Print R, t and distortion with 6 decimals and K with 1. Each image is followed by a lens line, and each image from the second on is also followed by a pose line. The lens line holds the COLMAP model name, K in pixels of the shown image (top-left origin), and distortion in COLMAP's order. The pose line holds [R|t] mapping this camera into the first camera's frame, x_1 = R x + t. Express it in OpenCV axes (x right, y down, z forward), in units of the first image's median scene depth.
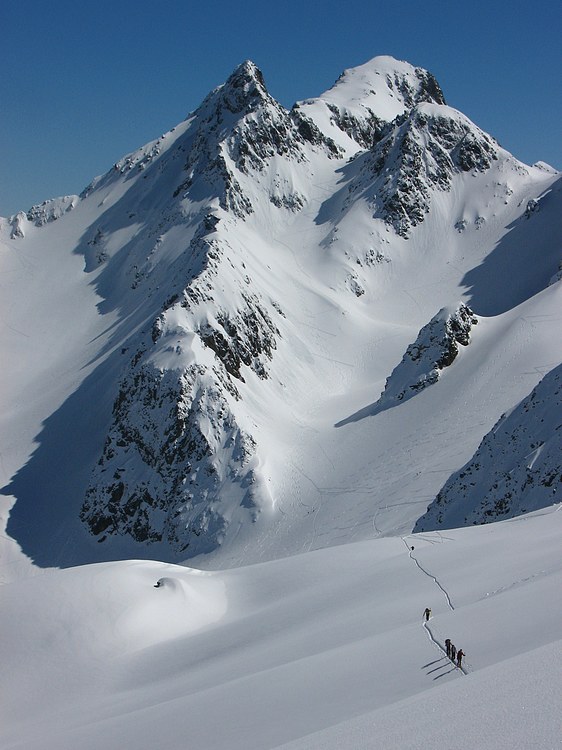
lens RADIAL K [[1809.6, 0, 280.3], [0, 1809.6, 375.2], [0, 0, 1]] dist [-0.106306, 0.000000]
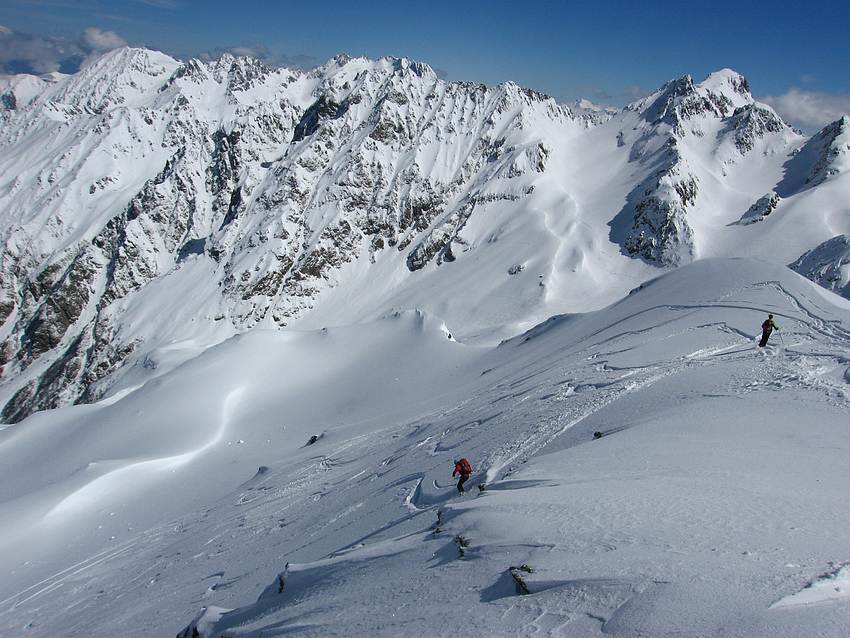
lens RADIAL K [[699.5, 0, 426.7], [0, 699.5, 314.3], [0, 0, 1]] dist [-0.146049, 0.099928]
pose [[0.959696, 0.177720, -0.217713, -0.152635], [-0.122141, 0.961437, 0.246415, -0.049892], [0.253111, -0.209892, 0.944394, -0.141546]]
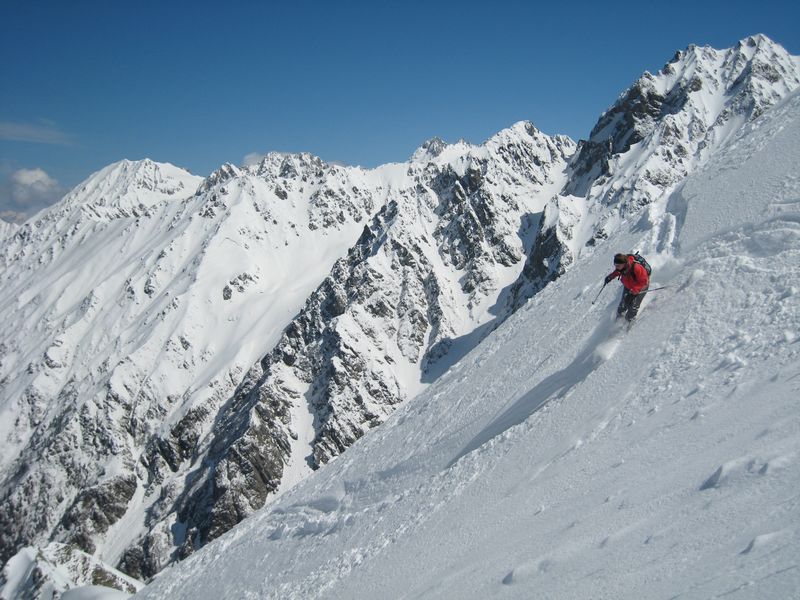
lens RADIAL K [[1049.2, 0, 397.4], [0, 1049.2, 295.7], [0, 0, 1]] dist [-0.163072, 0.000000]
pose [[0.942776, 0.012225, -0.333202, -0.613294], [-0.009923, 0.999914, 0.008609, 0.160818], [0.333279, -0.004810, 0.942816, -0.103998]]
